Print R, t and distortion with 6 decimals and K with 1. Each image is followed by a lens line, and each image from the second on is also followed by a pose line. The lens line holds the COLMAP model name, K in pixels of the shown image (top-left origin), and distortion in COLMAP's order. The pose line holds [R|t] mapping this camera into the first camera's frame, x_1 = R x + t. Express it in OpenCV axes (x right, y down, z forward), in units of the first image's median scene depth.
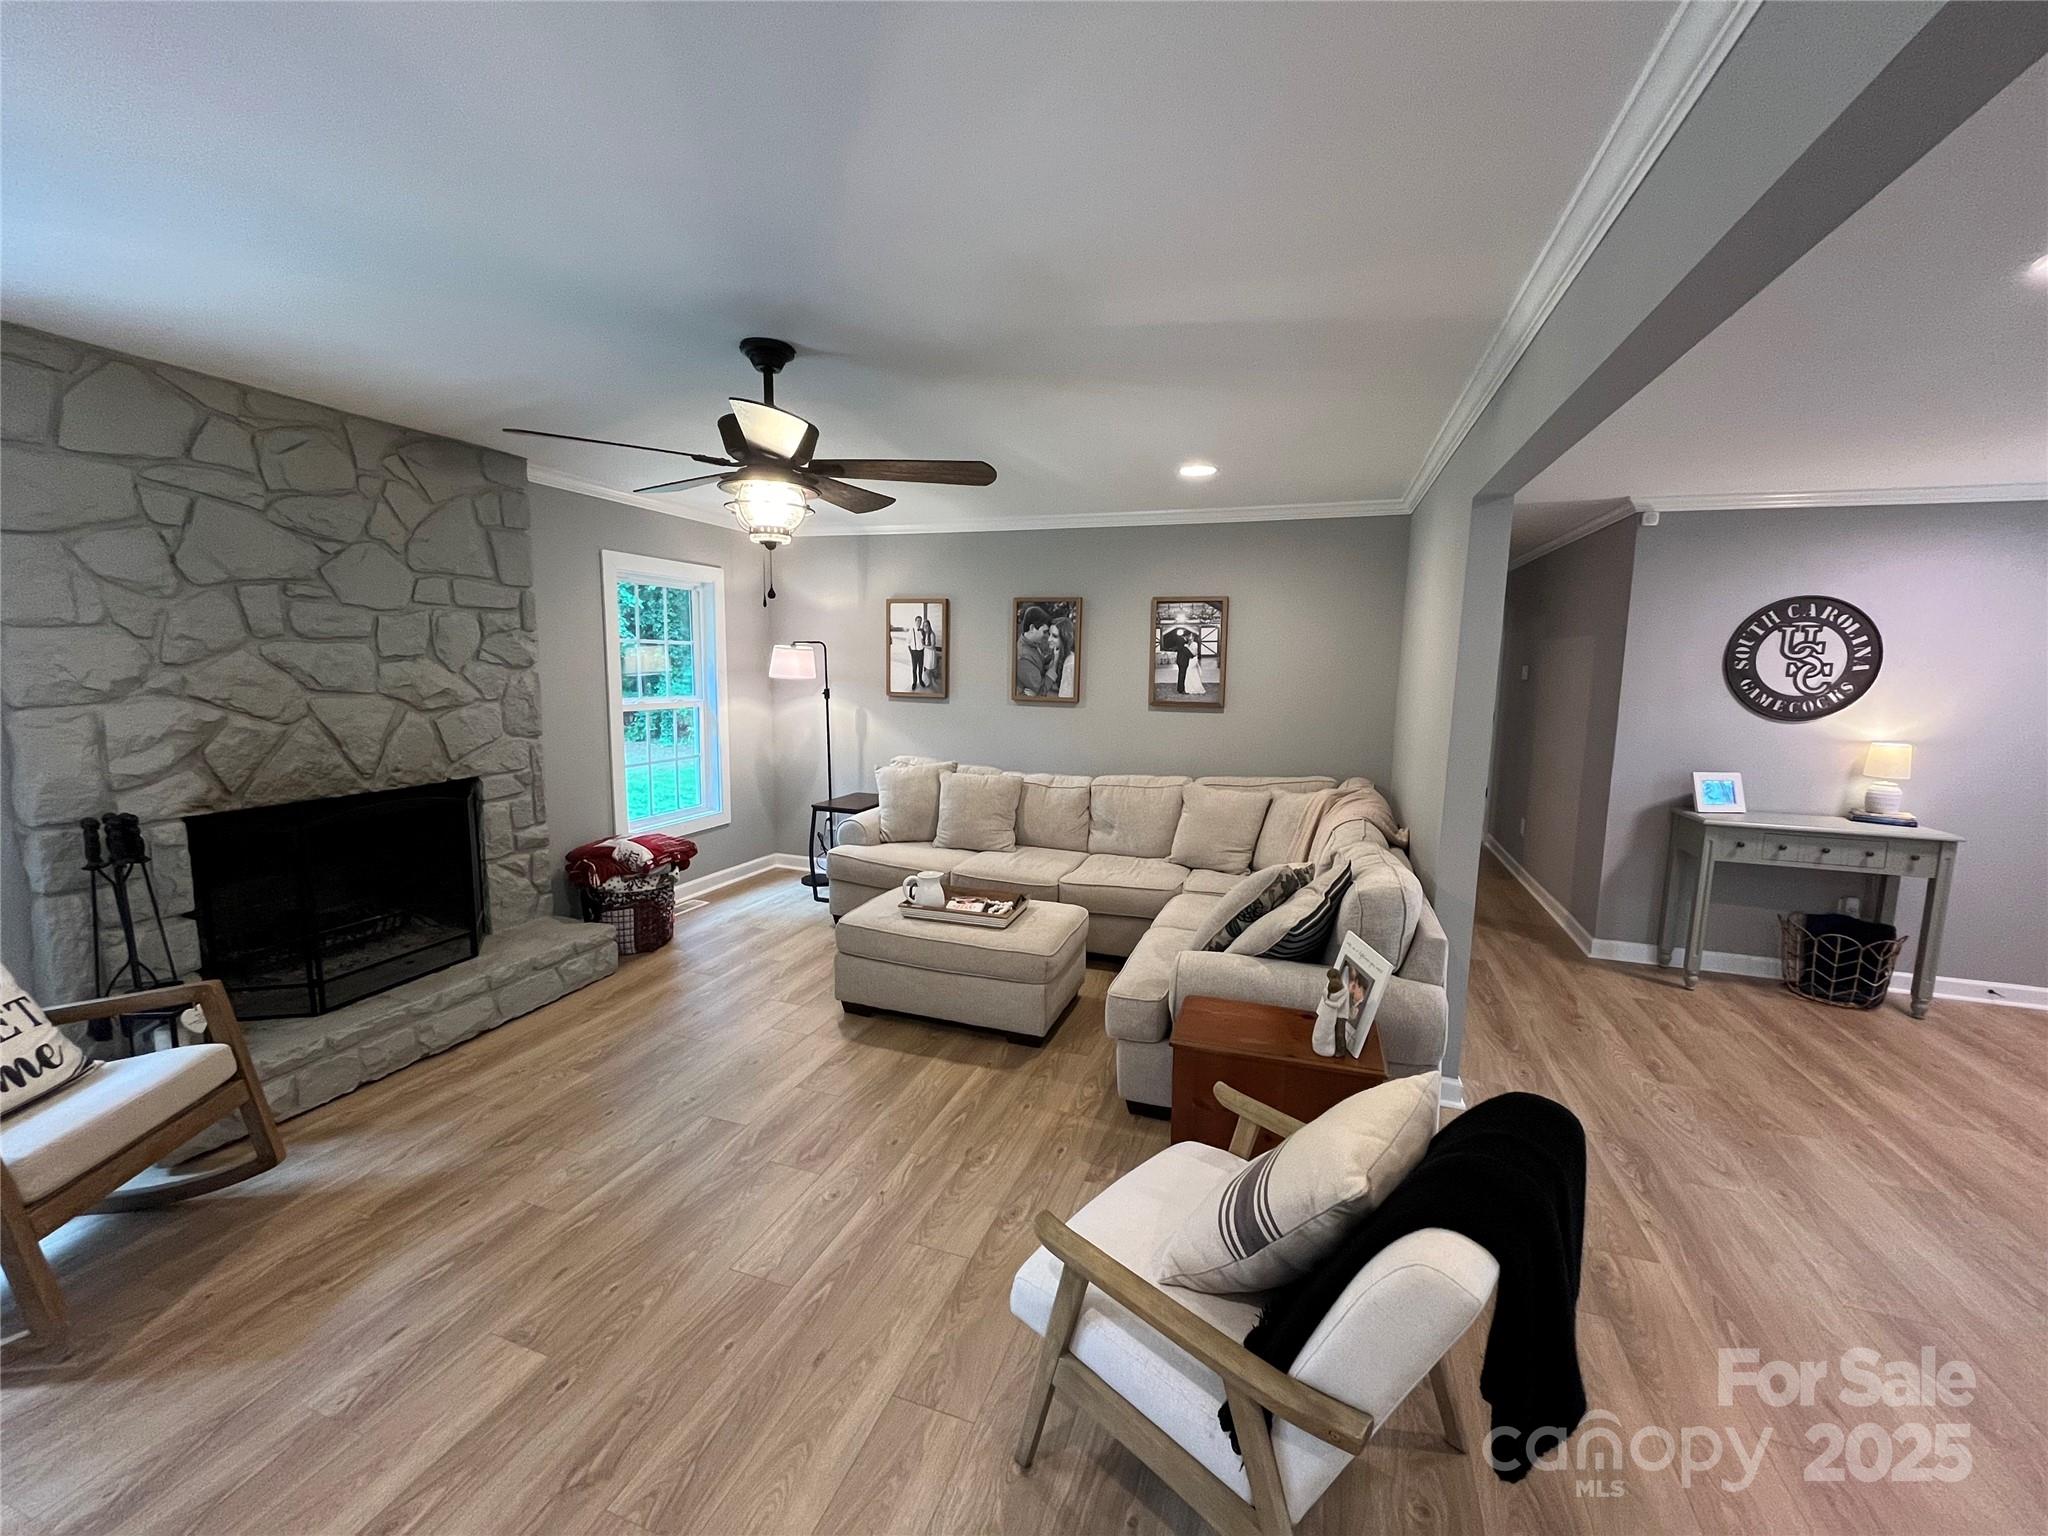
lens RADIAL K [[824.9, 0, 1019.0], [0, 824.9, 768.2], [0, 0, 1]] dist [-0.003953, -0.000558]
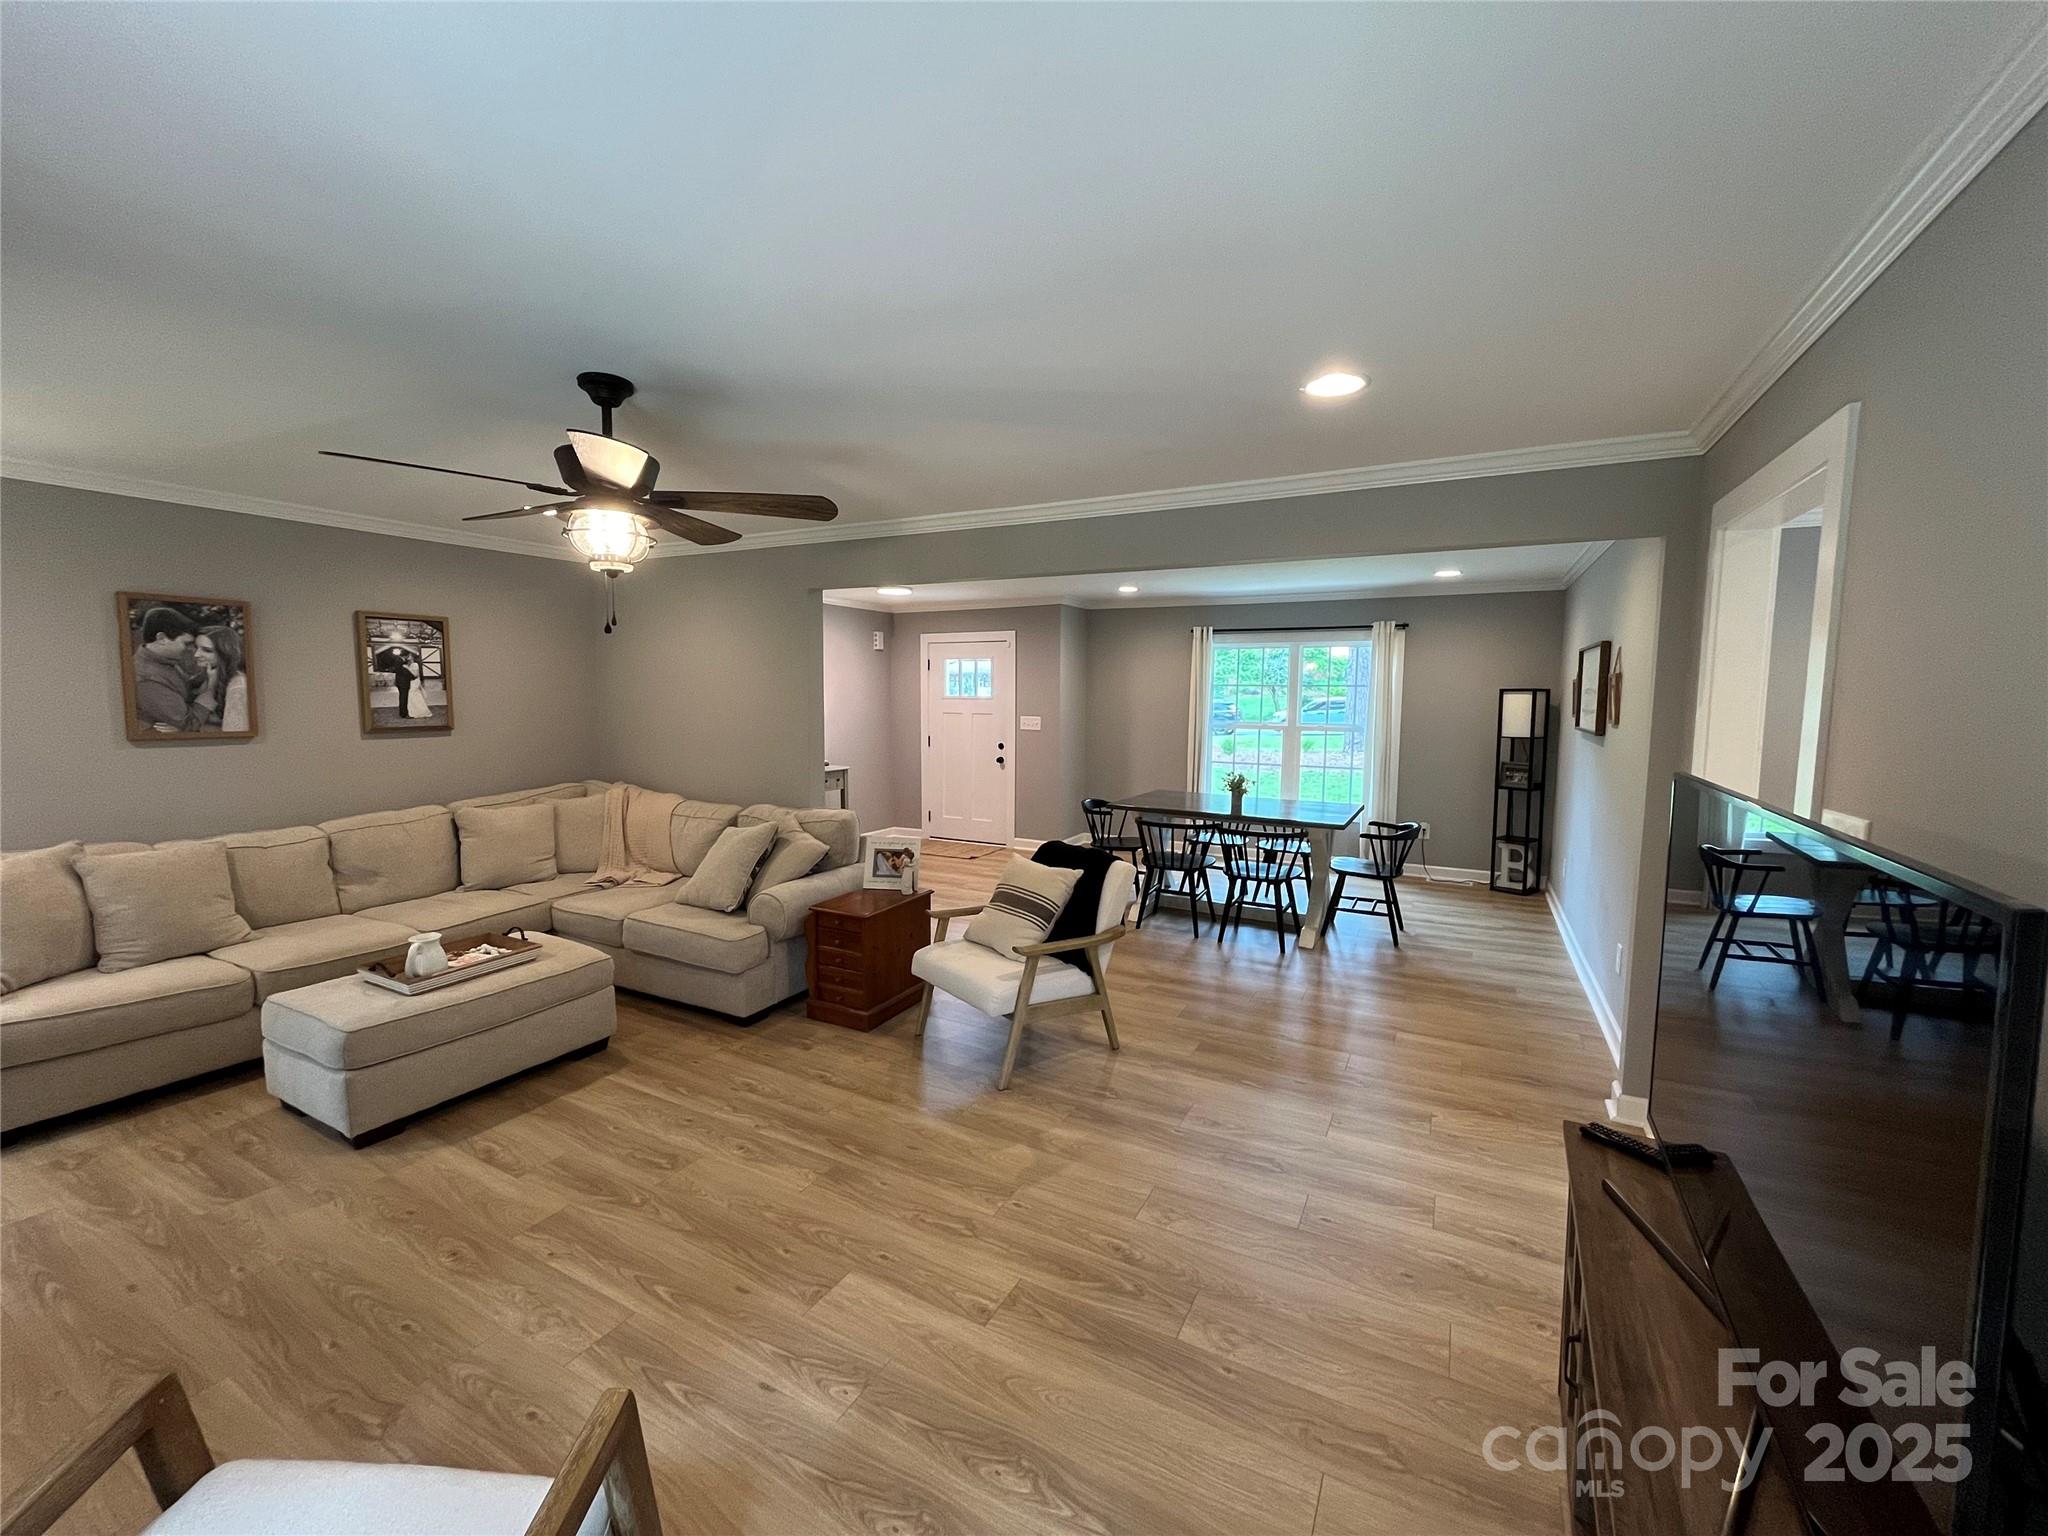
lens RADIAL K [[828.2, 0, 1019.2], [0, 828.2, 766.4], [0, 0, 1]] dist [-0.001077, 0.000380]
pose [[0.153994, -0.102477, 0.982743, -0.692743], [0.124948, 0.988642, 0.083513, -0.032232], [-0.980140, 0.109931, 0.165050, 0.202975]]
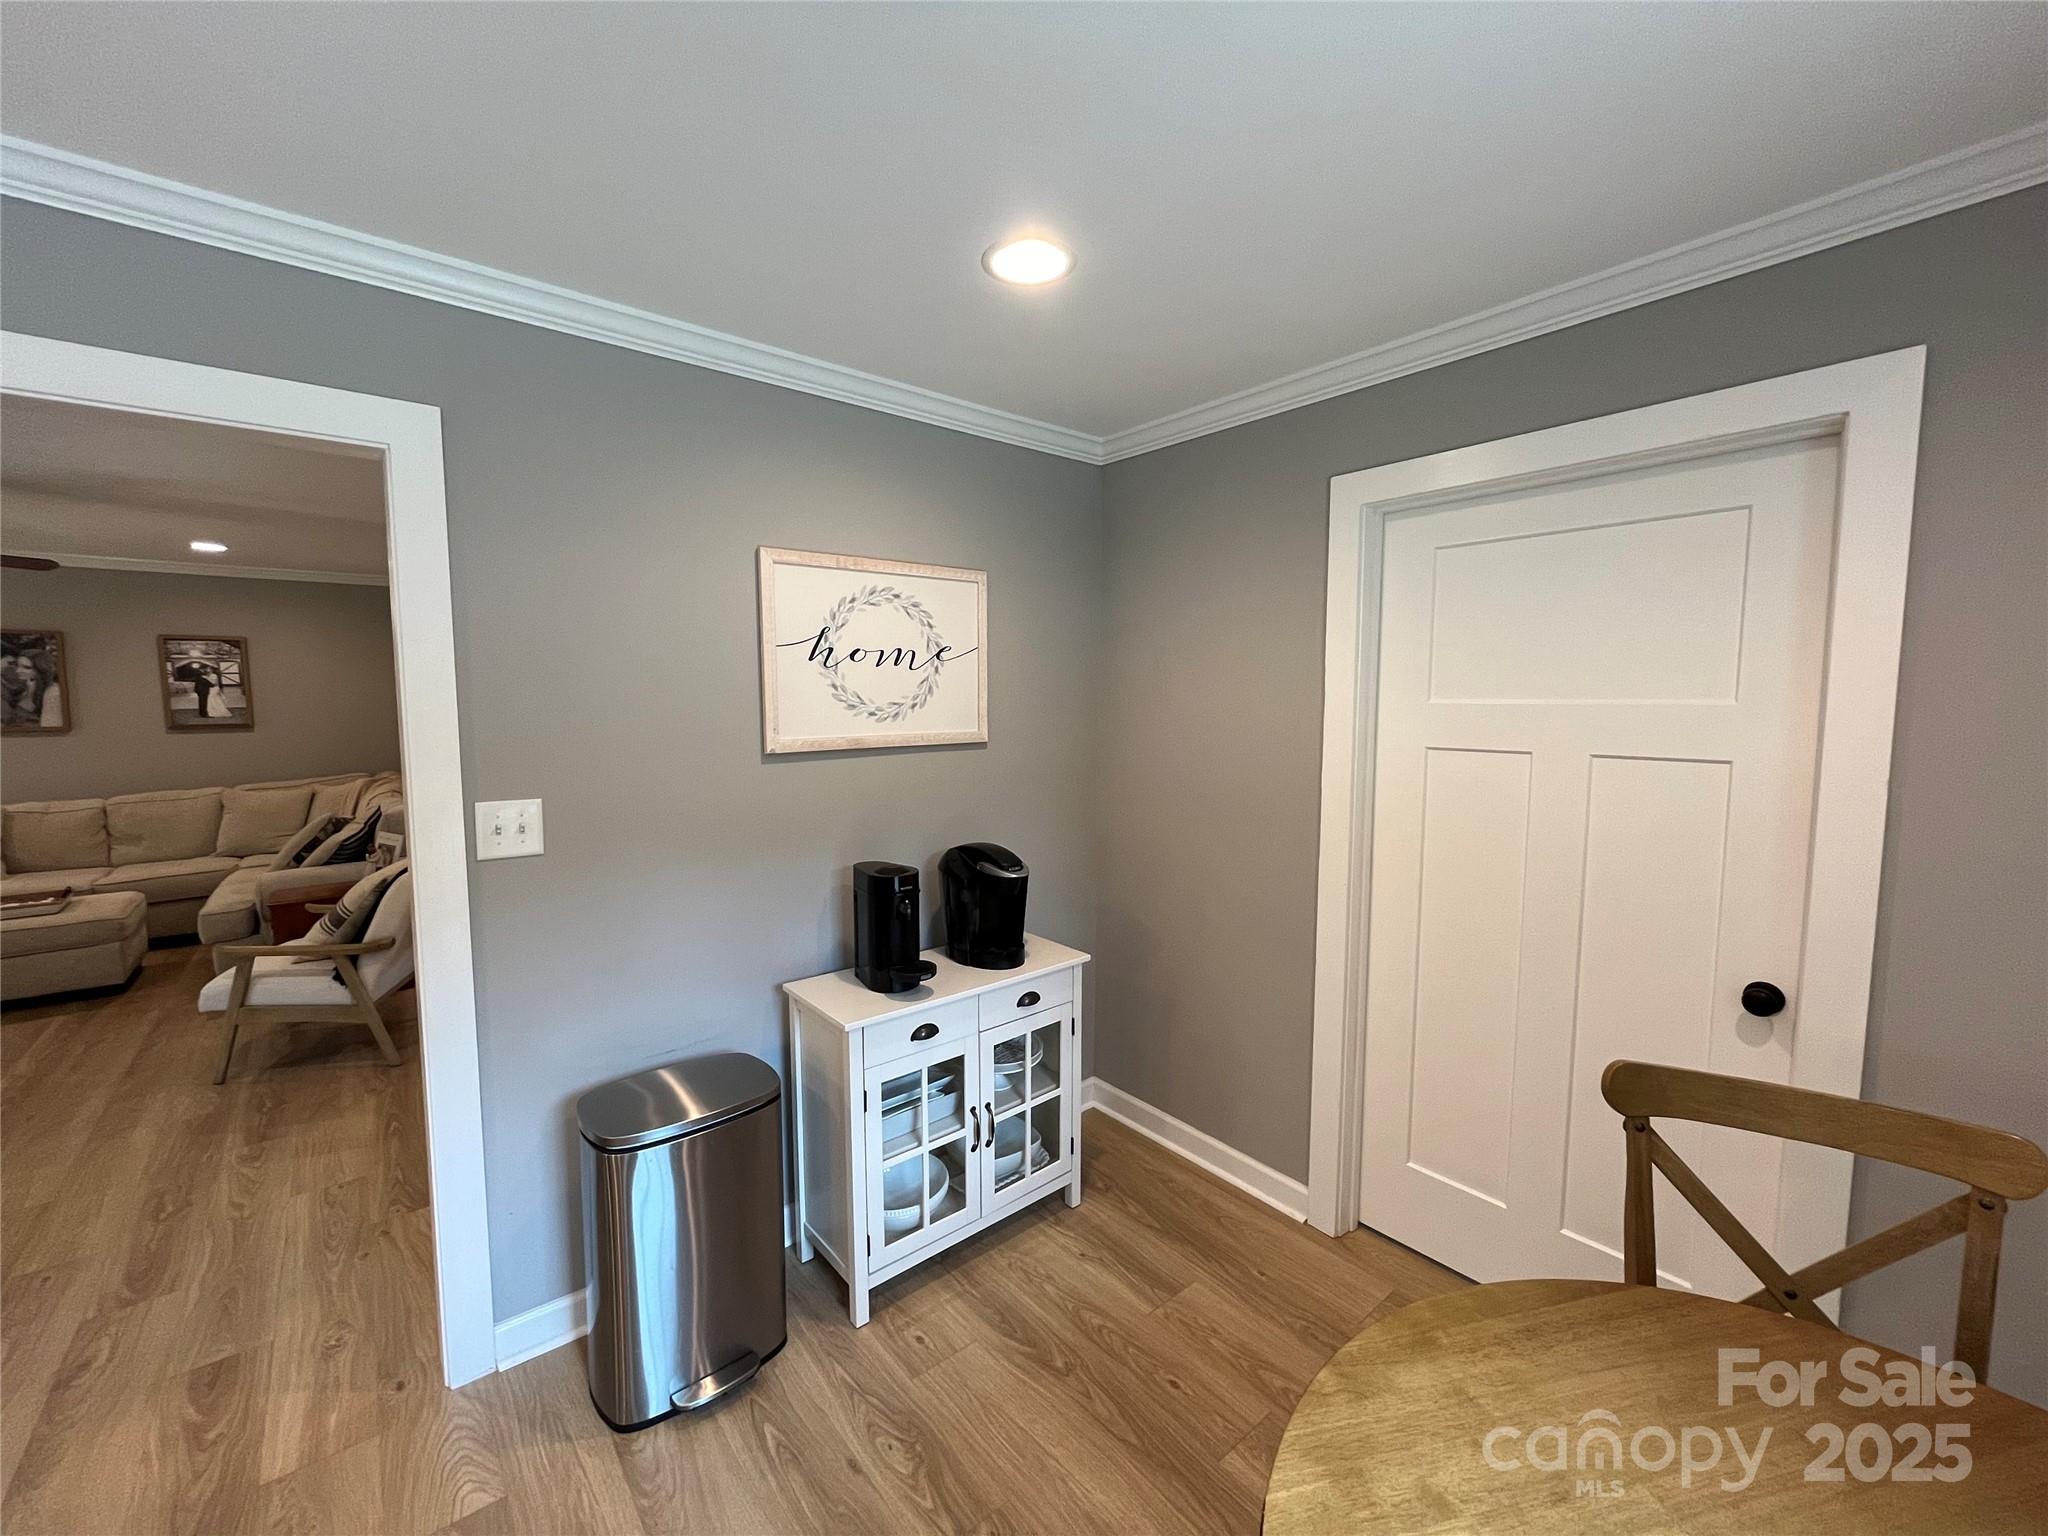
lens RADIAL K [[824.9, 0, 1019.0], [0, 824.9, 768.2], [0, 0, 1]] dist [-0.003953, -0.000558]
pose [[0.516681, -0.092090, 0.851211, -0.231538], [0.119793, 0.992195, 0.034629, 0.089549], [-0.847756, 0.084077, 0.523680, -0.662466]]
